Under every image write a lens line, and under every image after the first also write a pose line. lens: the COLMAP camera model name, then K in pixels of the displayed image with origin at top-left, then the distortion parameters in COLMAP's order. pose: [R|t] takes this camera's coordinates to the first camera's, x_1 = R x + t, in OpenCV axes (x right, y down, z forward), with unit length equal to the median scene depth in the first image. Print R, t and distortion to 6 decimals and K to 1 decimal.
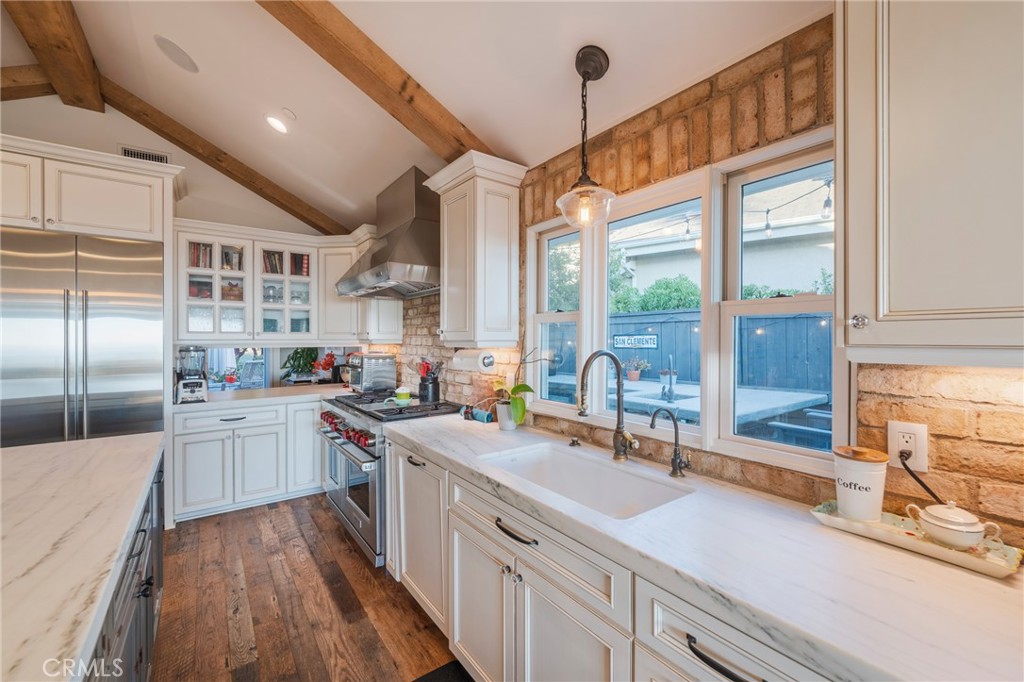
lens RADIAL K [[393.3, 0, 496.9], [0, 393.3, 339.6], [0, 0, 1]] dist [-0.004293, 0.000144]
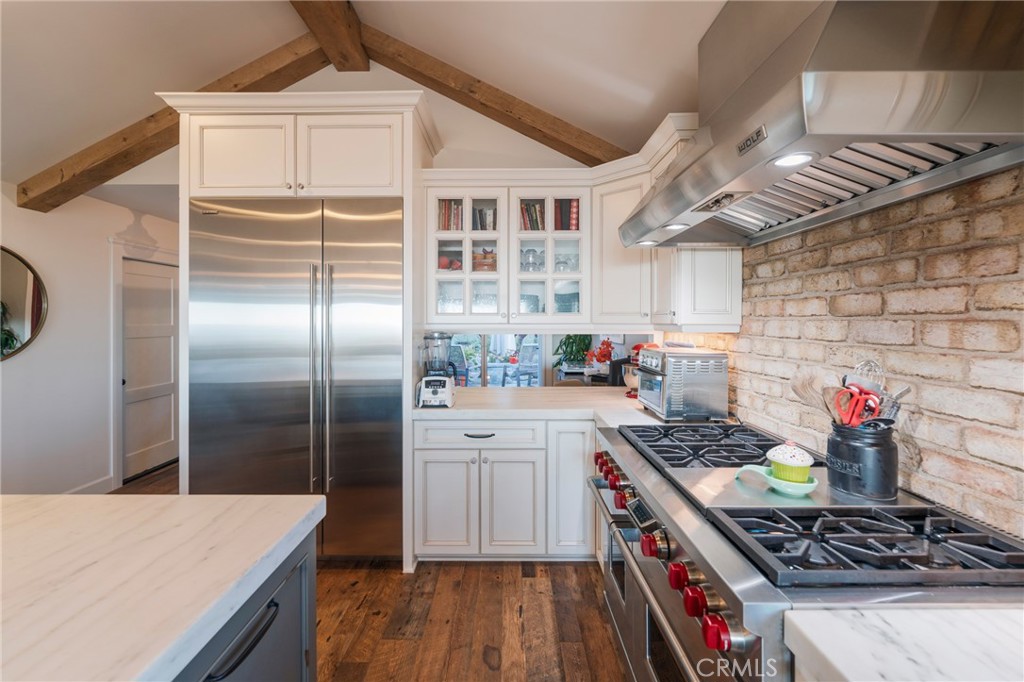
lens RADIAL K [[374.6, 0, 510.1], [0, 374.6, 320.2], [0, 0, 1]] dist [0.000435, -0.000007]
pose [[0.799322, 0.000774, -0.600902, -0.228325], [-0.002499, 0.999995, -0.002037, -0.005442], [0.600898, 0.003130, 0.799320, 0.509471]]
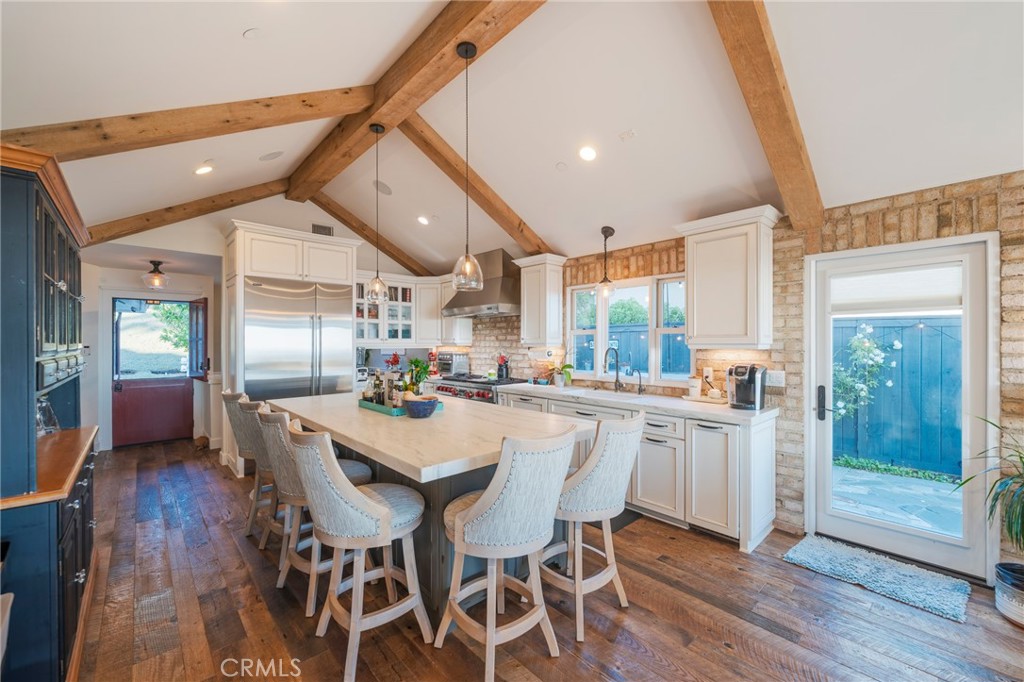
lens RADIAL K [[411.0, 0, 512.7], [0, 411.0, 343.2], [0, 0, 1]] dist [-0.001010, -0.000485]
pose [[0.984288, -0.001548, 0.176563, -0.457851], [0.001838, 0.999997, -0.001476, 0.003353], [-0.176560, 0.001777, 0.984288, -0.819729]]
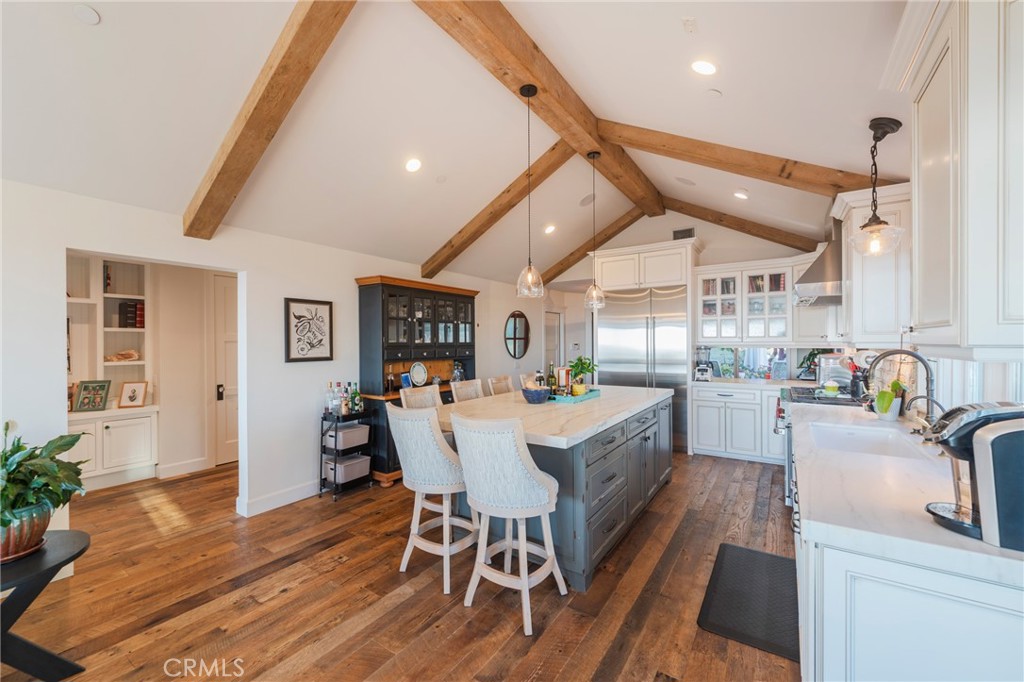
lens RADIAL K [[449.0, 0, 522.0], [0, 449.0, 341.9], [0, 0, 1]] dist [-0.007812, -0.000187]
pose [[0.369064, -0.001808, -0.929402, 0.651785], [0.002235, 0.999997, -0.001058, 0.000442], [0.929401, -0.001686, 0.369067, -0.359208]]
